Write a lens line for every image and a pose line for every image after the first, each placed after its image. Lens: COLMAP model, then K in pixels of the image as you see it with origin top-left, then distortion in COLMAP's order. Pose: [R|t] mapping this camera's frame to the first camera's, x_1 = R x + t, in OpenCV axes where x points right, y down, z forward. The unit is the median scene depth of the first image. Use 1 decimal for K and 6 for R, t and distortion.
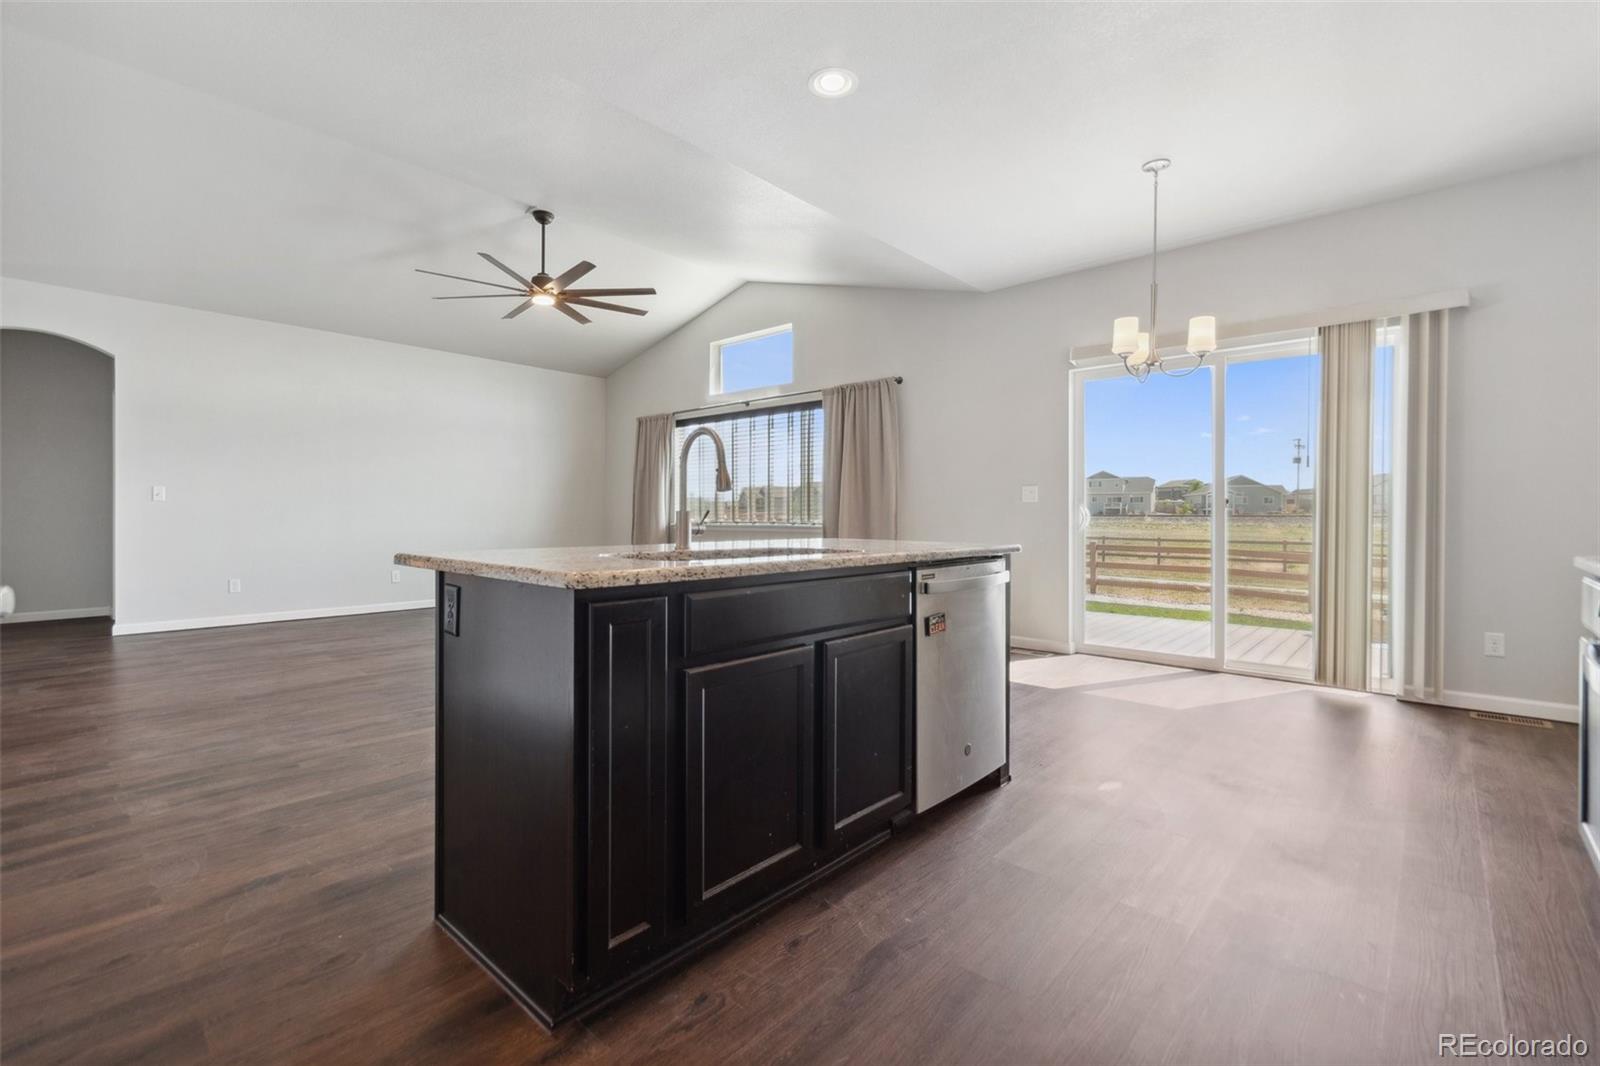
lens RADIAL K [[717.4, 0, 789.4], [0, 717.4, 523.7], [0, 0, 1]] dist [0.001128, 0.001508]
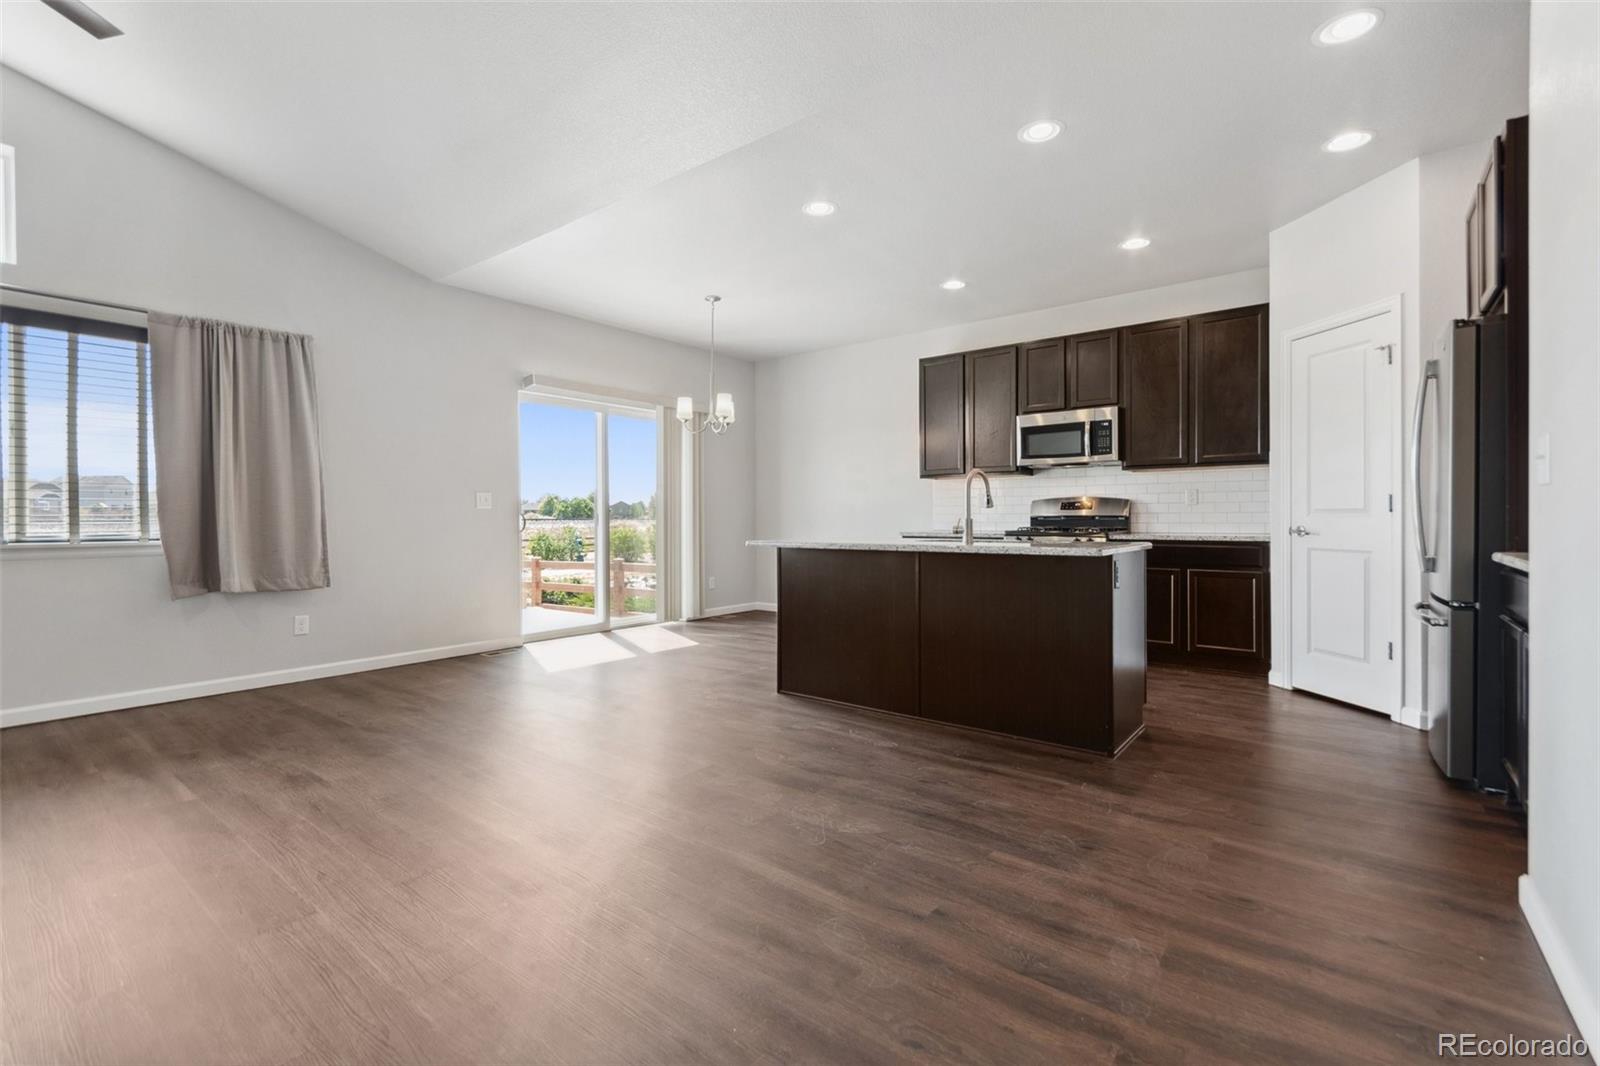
lens RADIAL K [[717.4, 0, 792.4], [0, 717.4, 521.0], [0, 0, 1]] dist [0.001128, 0.001508]
pose [[-0.084715, -0.005675, 0.996389, -0.619417], [0.016379, 0.999841, 0.007087, -0.010621], [-0.996271, 0.016920, -0.084608, 0.552838]]
